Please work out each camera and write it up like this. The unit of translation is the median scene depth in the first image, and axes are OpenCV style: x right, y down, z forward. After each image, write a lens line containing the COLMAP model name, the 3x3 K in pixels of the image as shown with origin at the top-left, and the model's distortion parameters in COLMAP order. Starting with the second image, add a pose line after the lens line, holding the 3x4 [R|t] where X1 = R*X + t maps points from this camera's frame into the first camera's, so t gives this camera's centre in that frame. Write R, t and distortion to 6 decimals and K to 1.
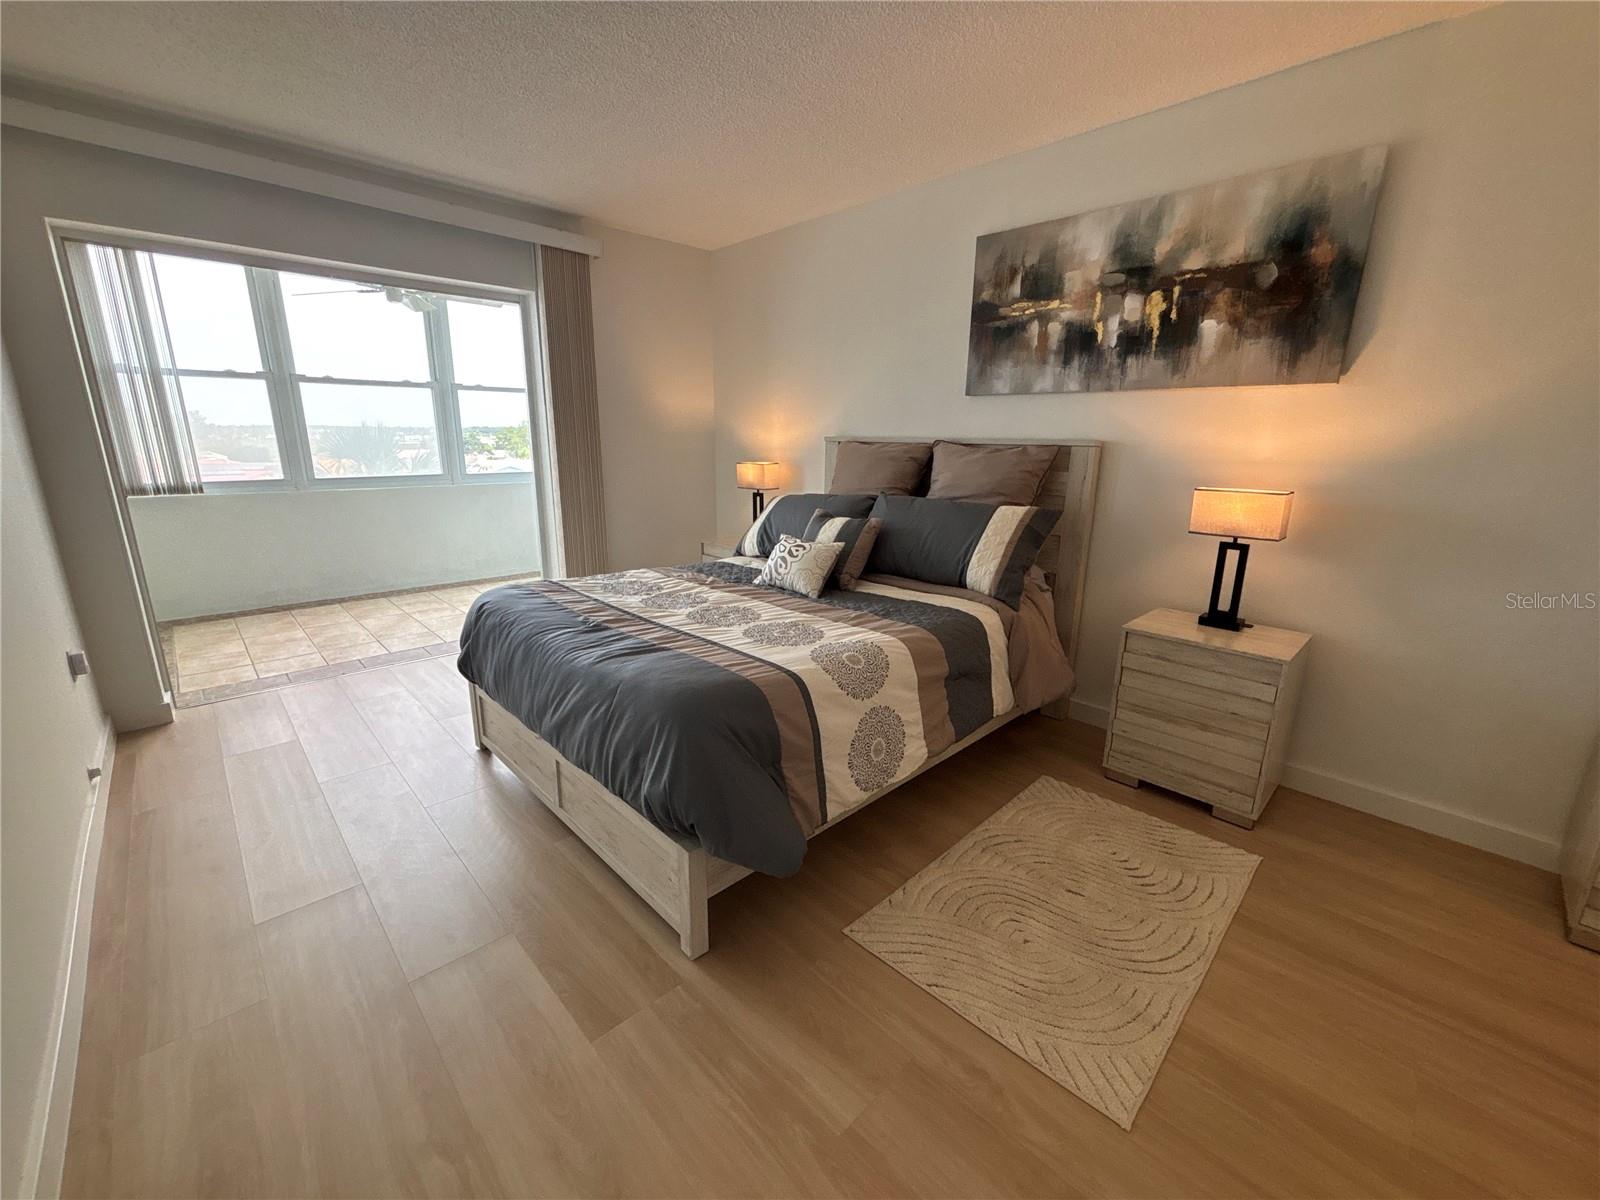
lens RADIAL K [[642.9, 0, 797.5], [0, 642.9, 597.9], [0, 0, 1]] dist [-0.002793, -0.000314]
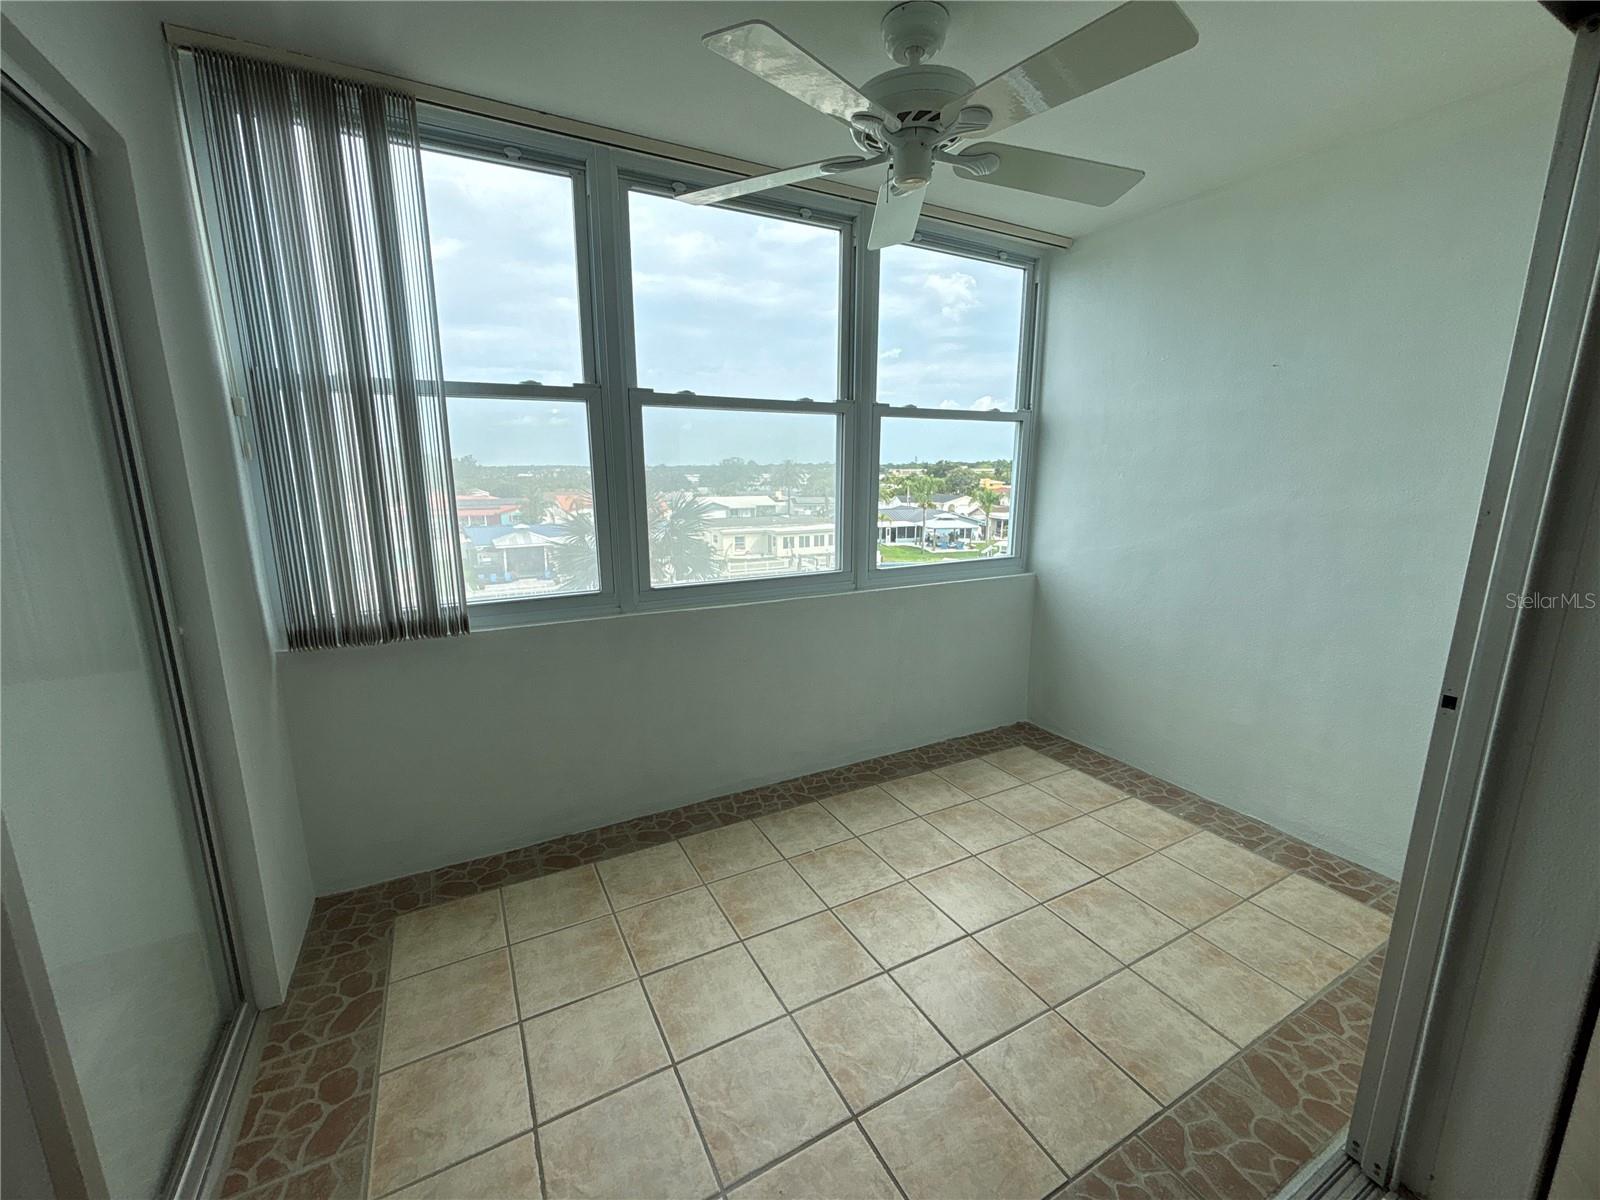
lens RADIAL K [[642.9, 0, 798.4], [0, 642.9, 600.5], [0, 0, 1]] dist [-0.002793, -0.000314]
pose [[0.963464, 0.043761, -0.264239, -0.531870], [-0.056747, 0.997517, -0.041710, -0.172355], [0.261757, 0.055181, 0.963555, 0.567663]]
